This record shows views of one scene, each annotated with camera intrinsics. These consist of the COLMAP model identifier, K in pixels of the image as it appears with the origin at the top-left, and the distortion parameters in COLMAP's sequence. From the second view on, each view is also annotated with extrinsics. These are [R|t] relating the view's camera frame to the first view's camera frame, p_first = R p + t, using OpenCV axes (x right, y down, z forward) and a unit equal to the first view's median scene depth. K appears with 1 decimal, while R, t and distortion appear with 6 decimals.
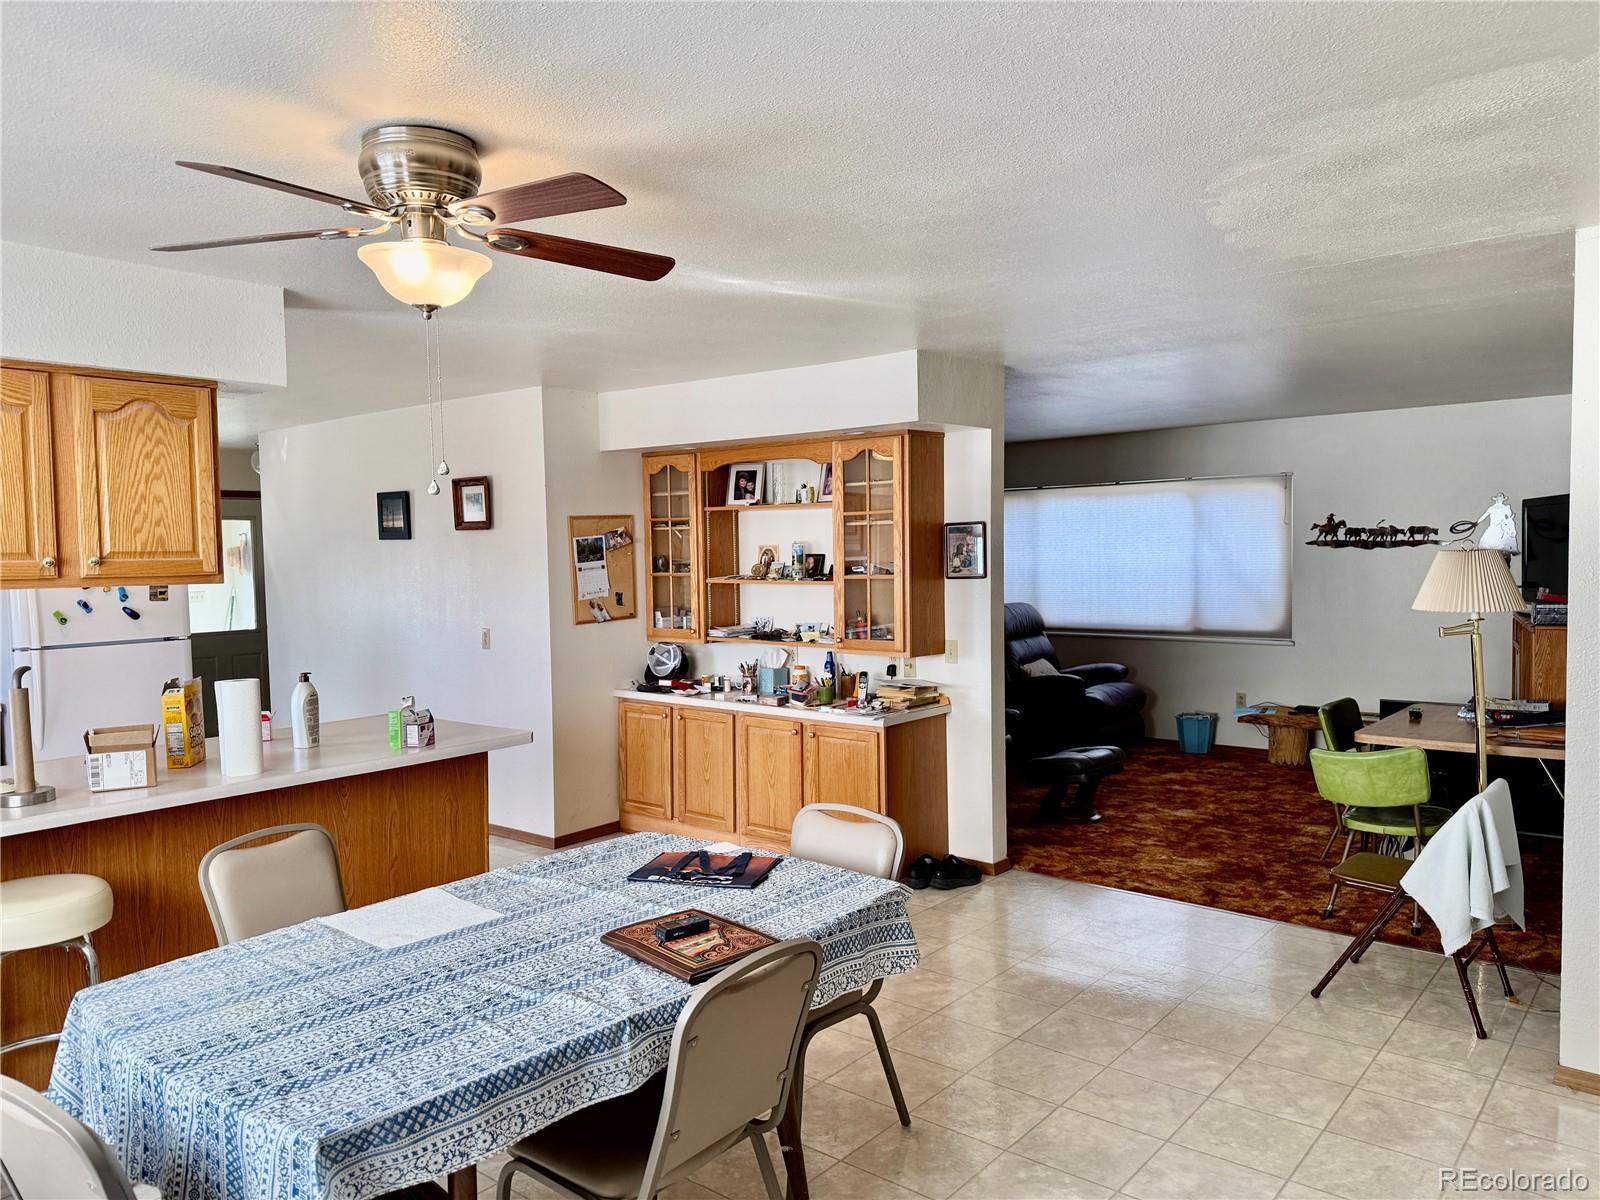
lens RADIAL K [[1146.5, 0, 798.6], [0, 1146.5, 599.5], [0, 0, 1]] dist [-0.003150, -0.002506]
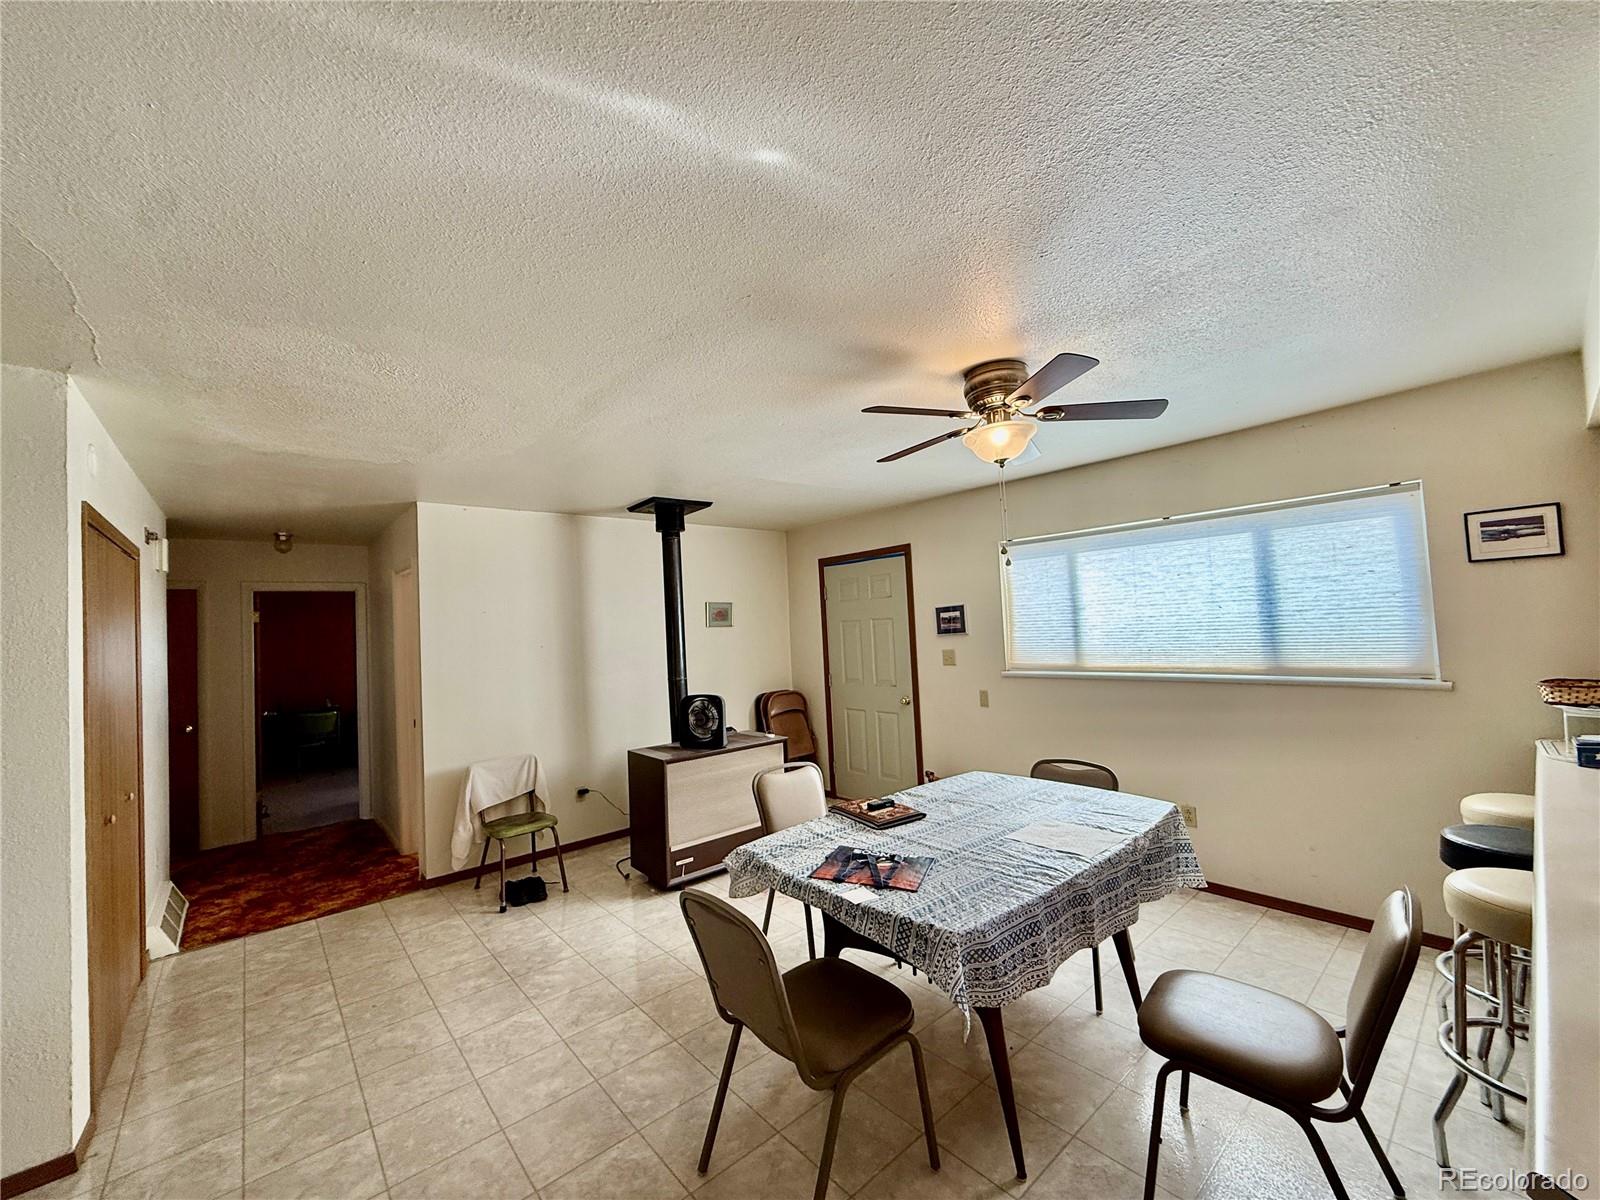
lens RADIAL K [[639.2, 0, 801.9], [0, 639.2, 598.6], [0, 0, 1]] dist [-0.001498, -0.000271]
pose [[-0.983613, 0.067386, 0.167226, -0.135914], [0.069113, 0.997599, 0.004523, -0.059829], [-0.166520, 0.016006, -0.985908, 1.643856]]
